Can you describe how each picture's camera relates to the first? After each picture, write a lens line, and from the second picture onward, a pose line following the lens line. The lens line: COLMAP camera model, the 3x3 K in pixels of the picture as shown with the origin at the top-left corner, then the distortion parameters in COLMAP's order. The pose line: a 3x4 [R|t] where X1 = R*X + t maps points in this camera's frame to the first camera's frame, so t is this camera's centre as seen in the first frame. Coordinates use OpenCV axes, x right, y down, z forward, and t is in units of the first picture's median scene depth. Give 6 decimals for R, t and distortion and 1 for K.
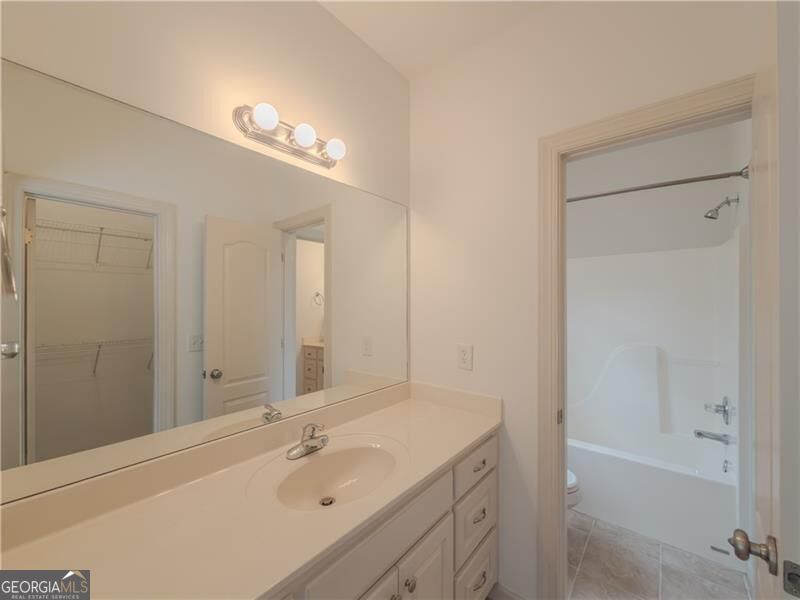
lens RADIAL K [[324.1, 0, 401.5], [0, 324.1, 301.1], [0, 0, 1]] dist [0.000323, 0.000009]
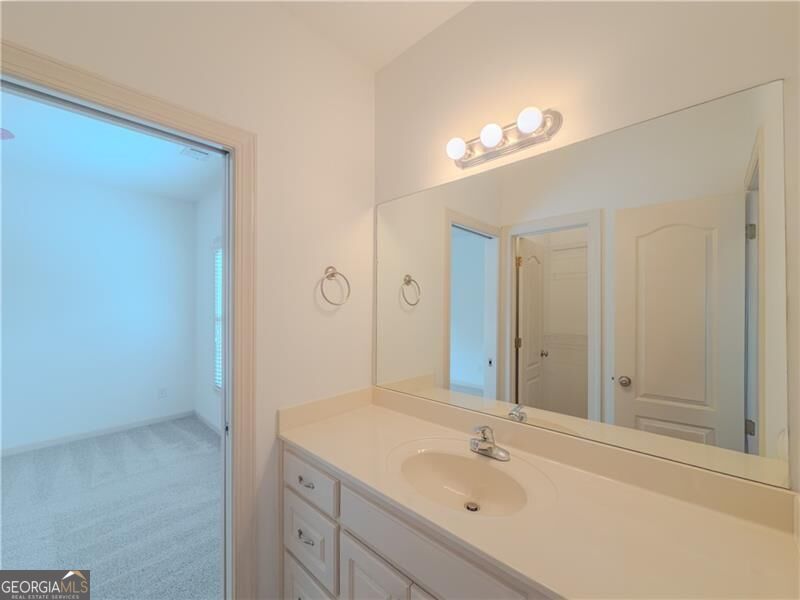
lens RADIAL K [[324.1, 0, 401.5], [0, 324.1, 301.1], [0, 0, 1]] dist [0.000323, 0.000009]
pose [[-0.060219, -0.007508, -0.998157, 0.682612], [0.007977, 0.999936, -0.008003, 0.001773], [0.998153, -0.008444, -0.060155, 0.757850]]
